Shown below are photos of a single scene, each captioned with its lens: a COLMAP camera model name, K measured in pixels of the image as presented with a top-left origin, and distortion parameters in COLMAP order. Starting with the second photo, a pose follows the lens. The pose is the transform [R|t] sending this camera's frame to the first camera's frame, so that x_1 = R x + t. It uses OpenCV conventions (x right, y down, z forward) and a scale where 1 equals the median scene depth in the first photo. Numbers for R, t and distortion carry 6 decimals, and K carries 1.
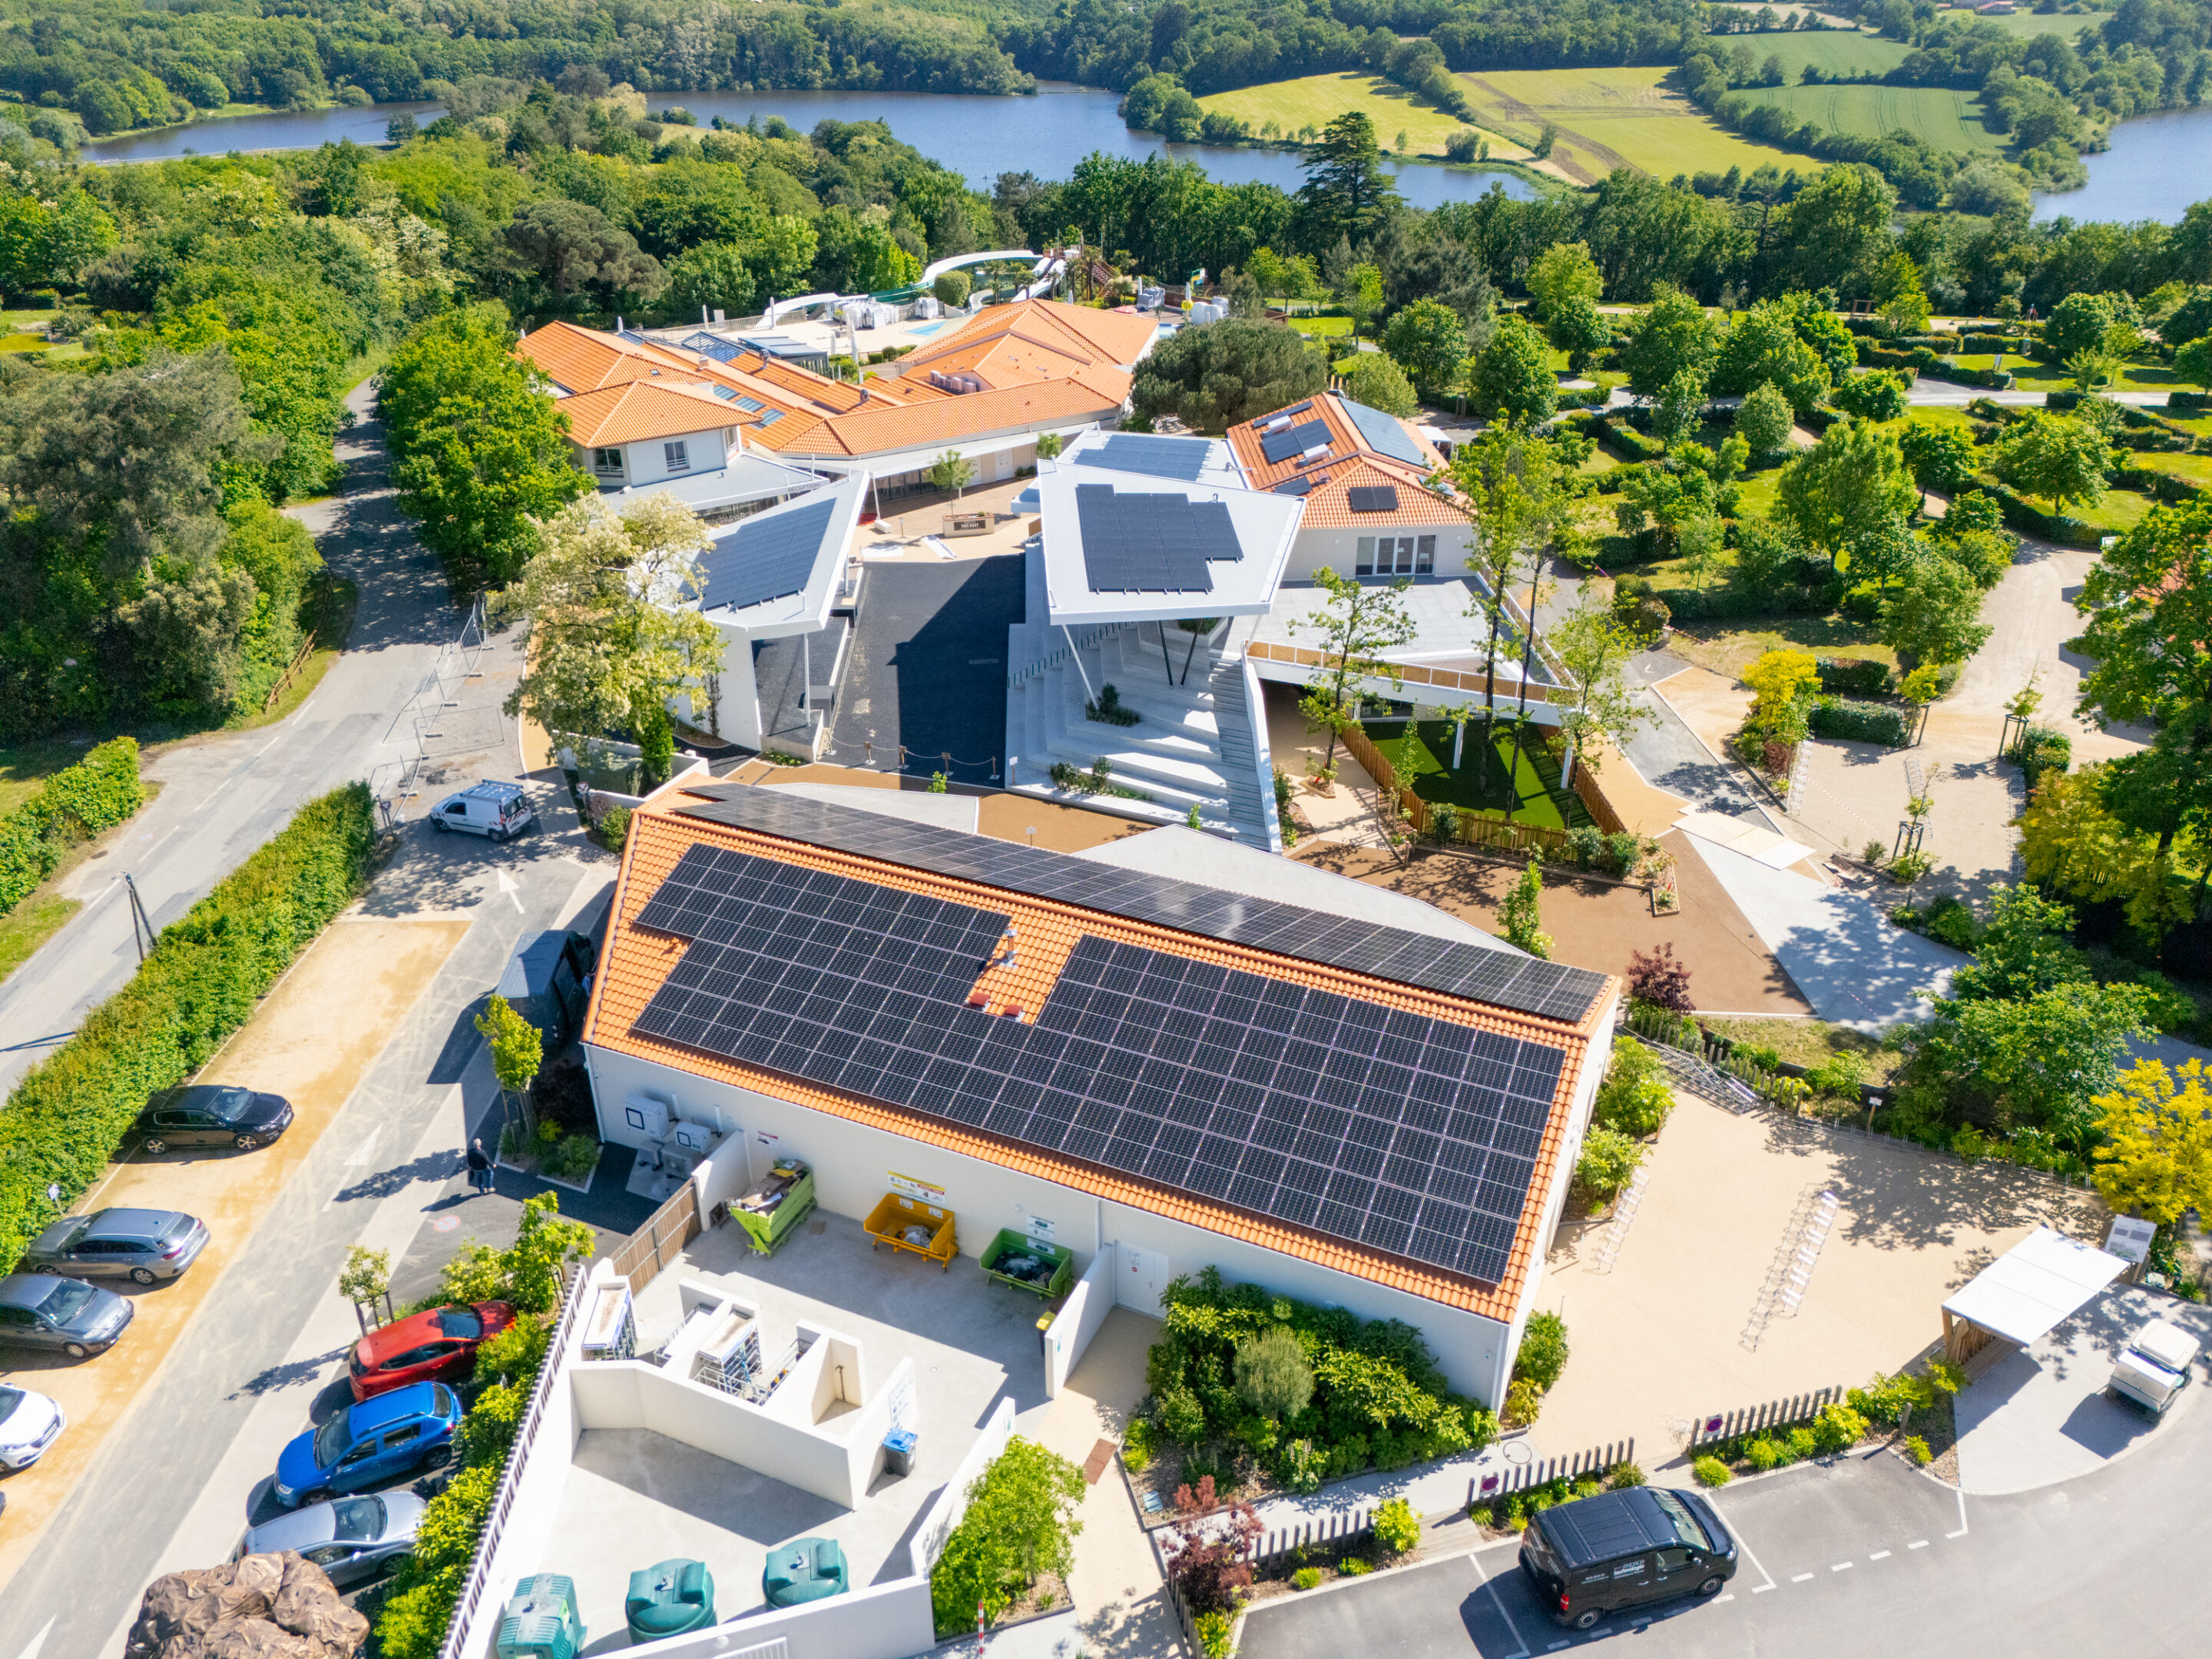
lens RADIAL K [[1621.8, 0, 1106.0], [0, 1621.8, 829.5], [0, 0, 1]] dist [0.065678, -0.059165]
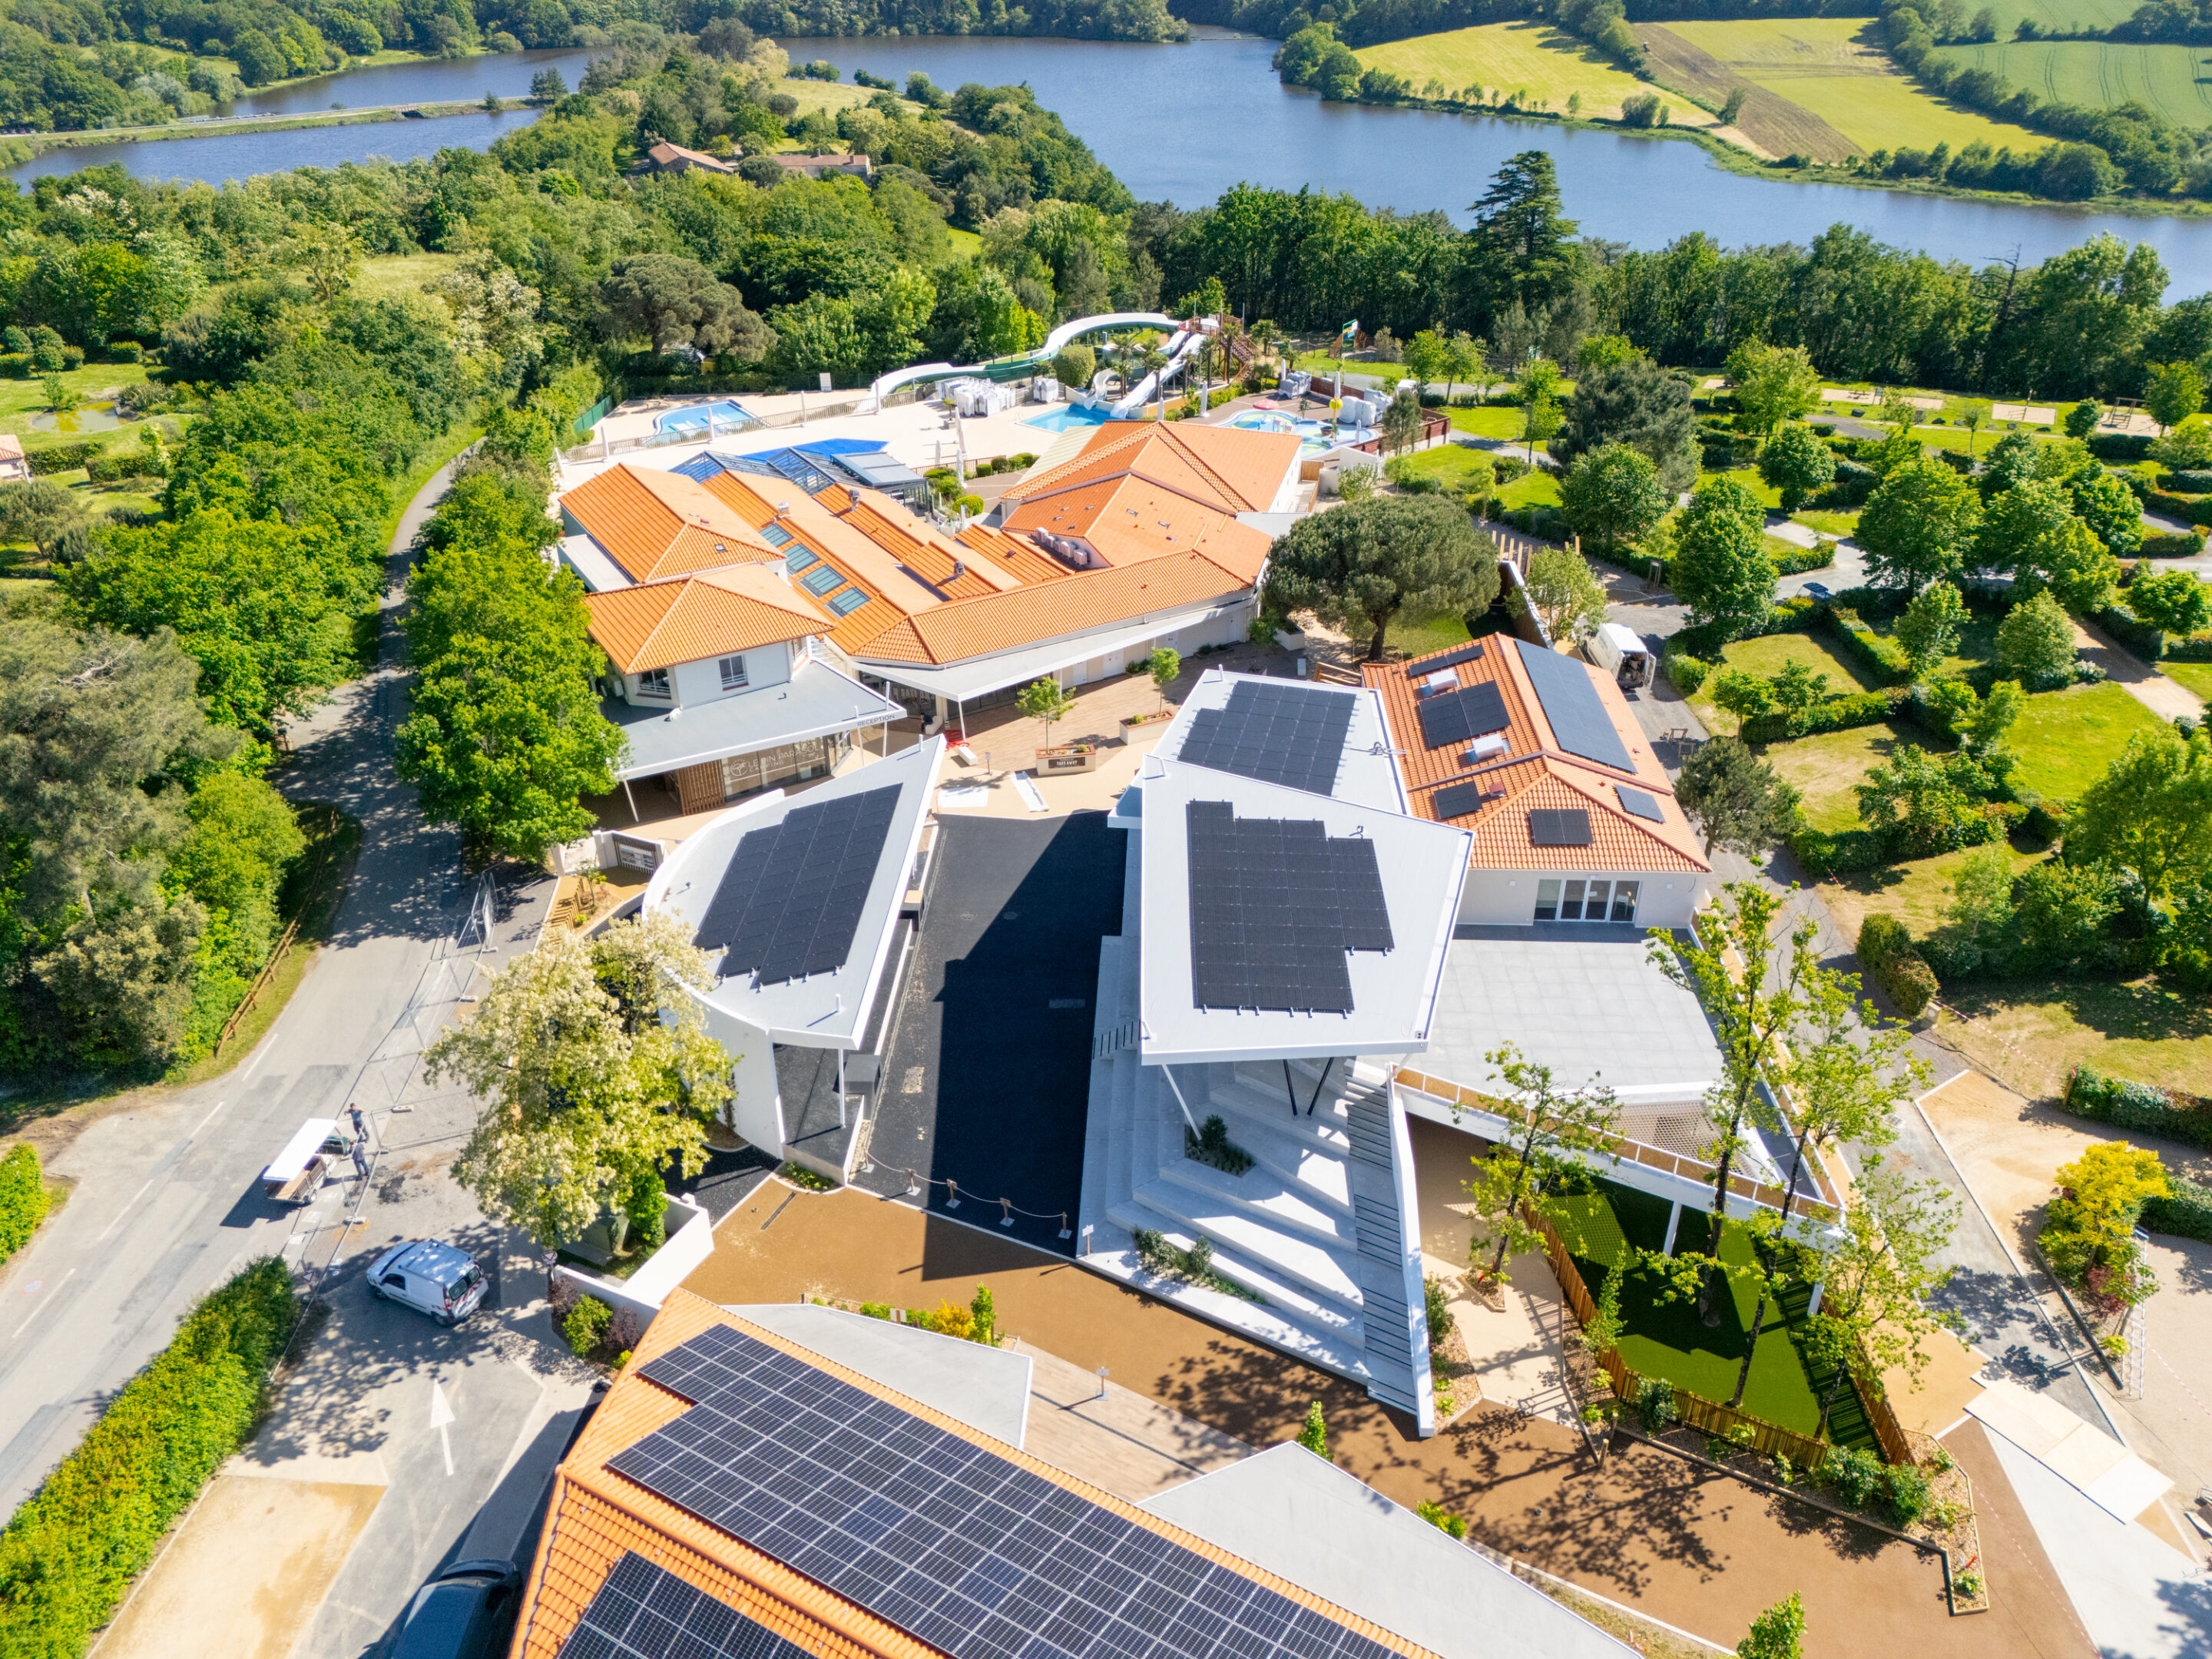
lens RADIAL K [[1621.8, 0, 1106.0], [0, 1621.8, 829.5], [0, 0, 1]] dist [0.065678, -0.059165]
pose [[0.996368, 0.041385, -0.074416, 0.001293], [-0.038592, 0.998510, 0.038586, -0.173631], [0.075902, -0.035574, 0.996481, 0.143585]]
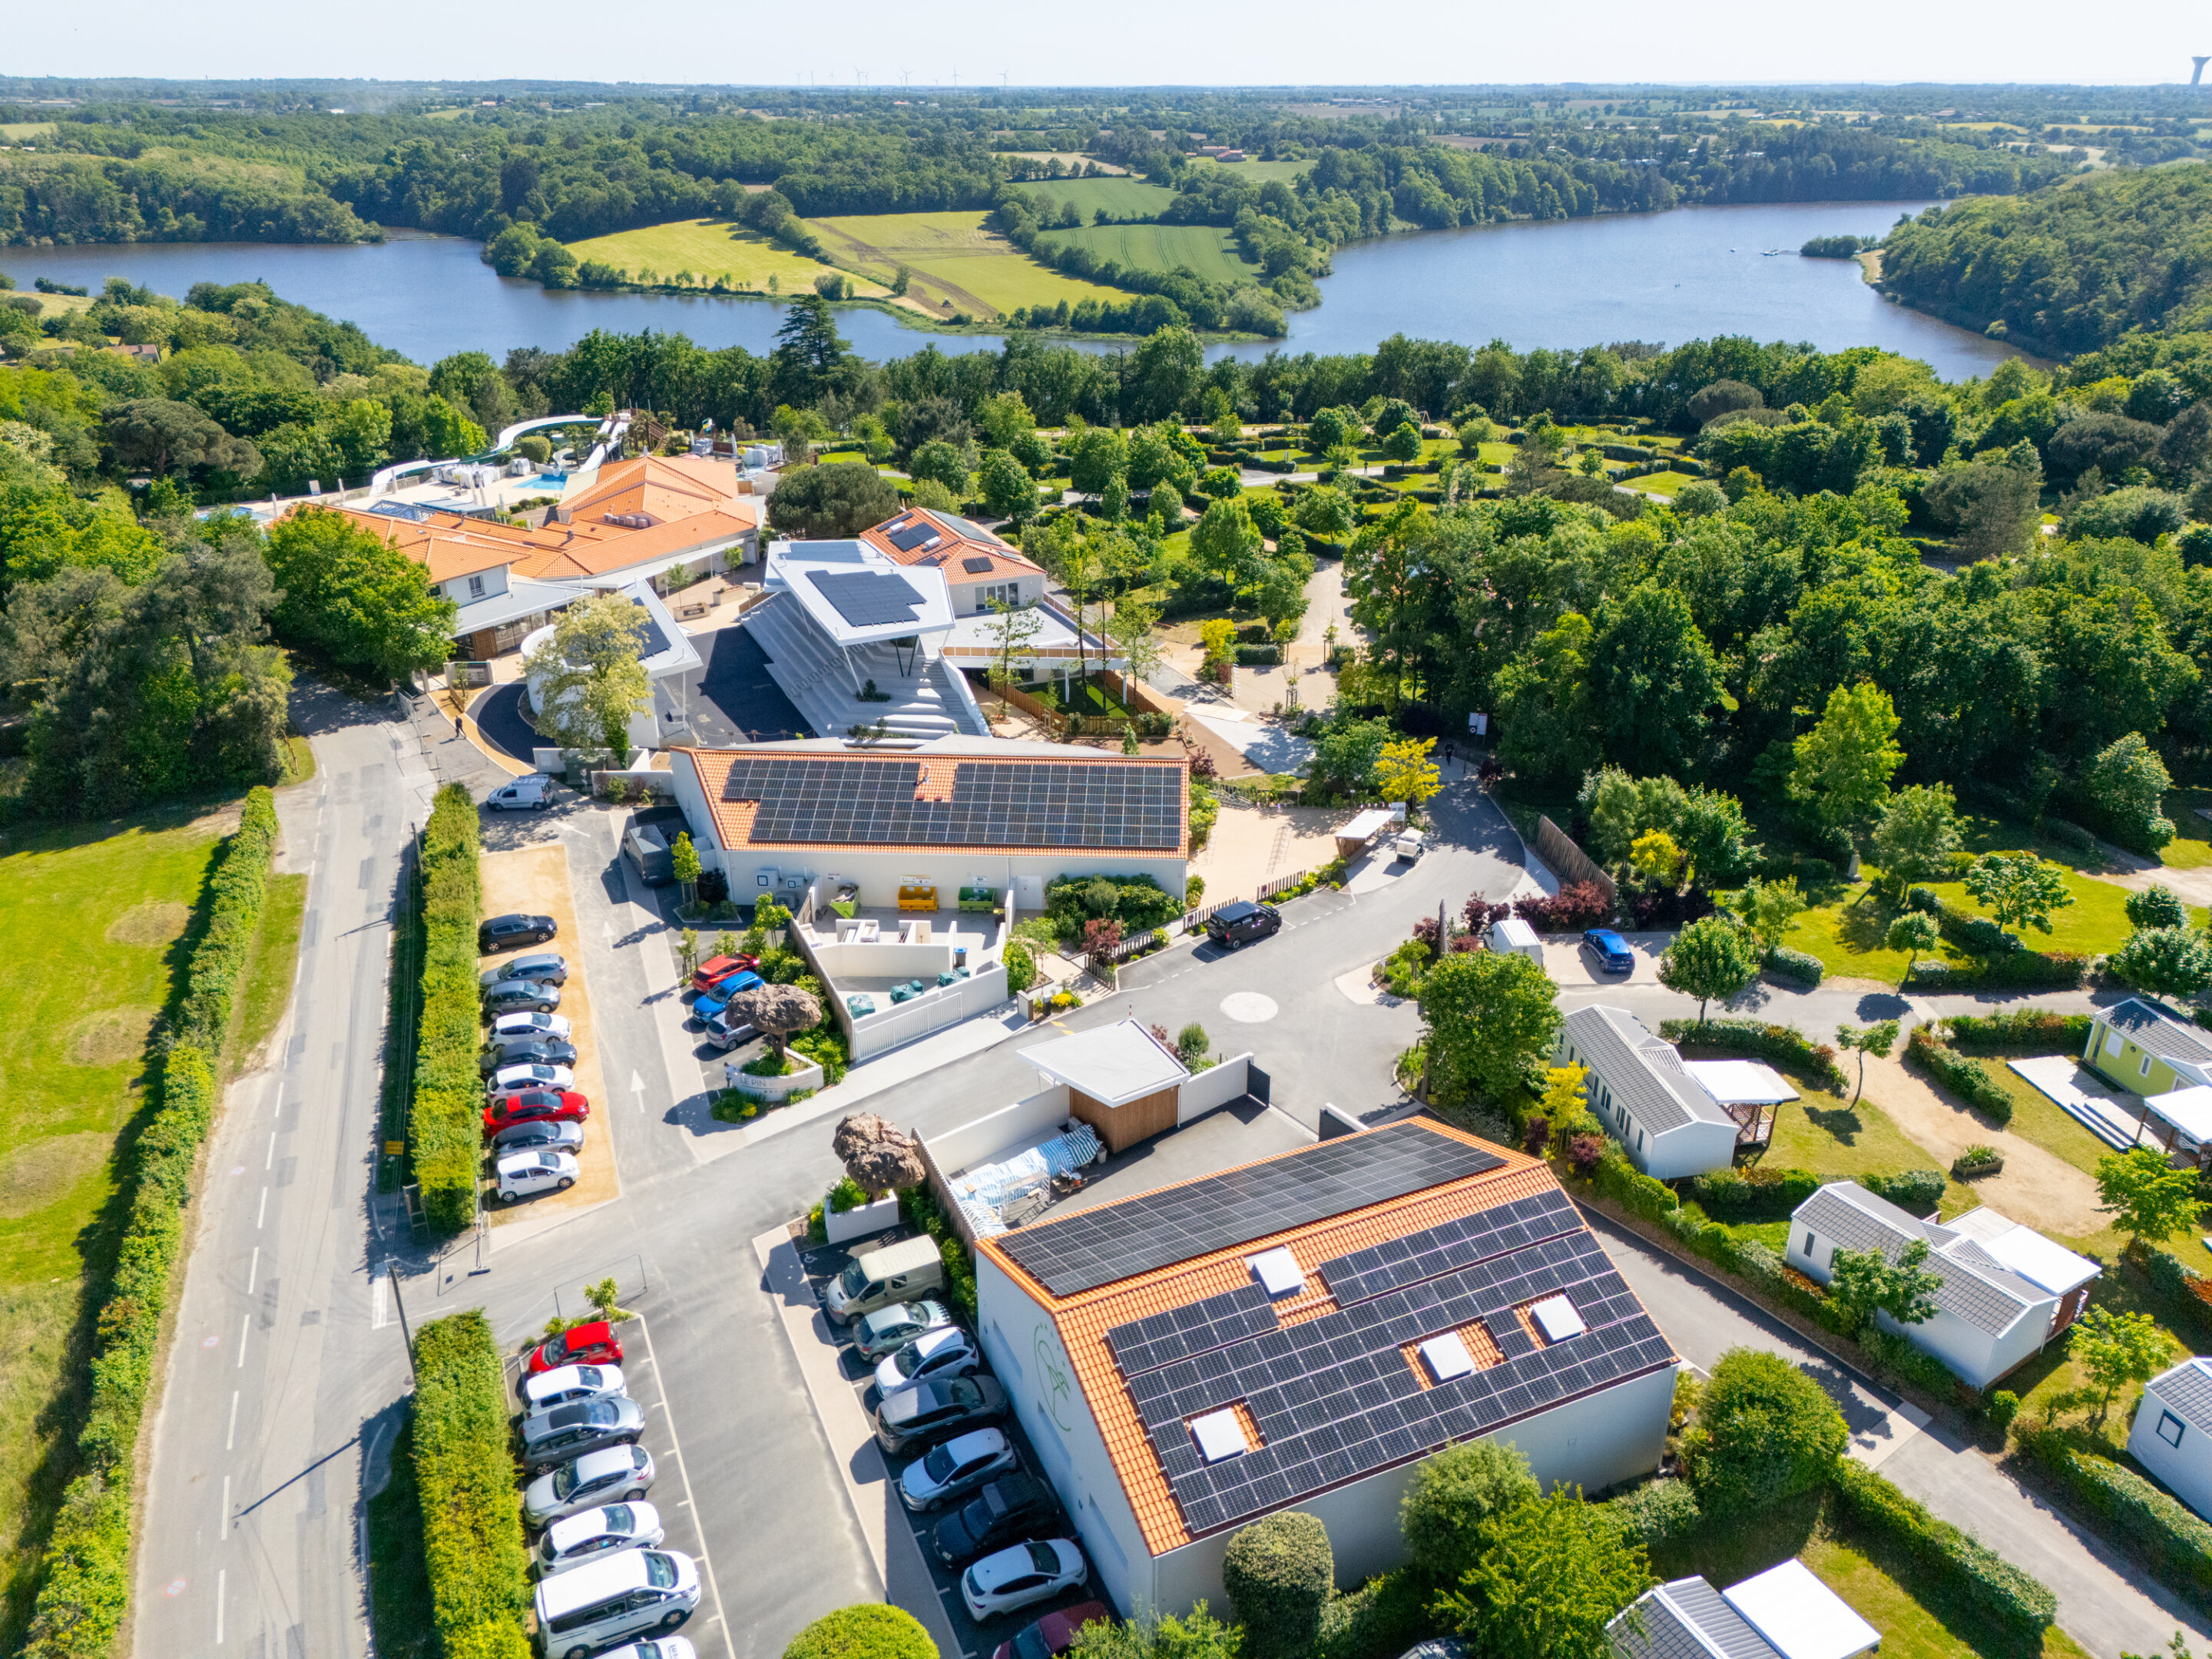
lens RADIAL K [[1621.8, 0, 1106.0], [0, 1621.8, 829.5], [0, 0, 1]] dist [0.065678, -0.059165]
pose [[0.928090, -0.151038, 0.340348, -0.252827], [0.172504, 0.984438, -0.033528, 0.113295], [-0.329988, 0.089828, 0.939701, -0.465909]]
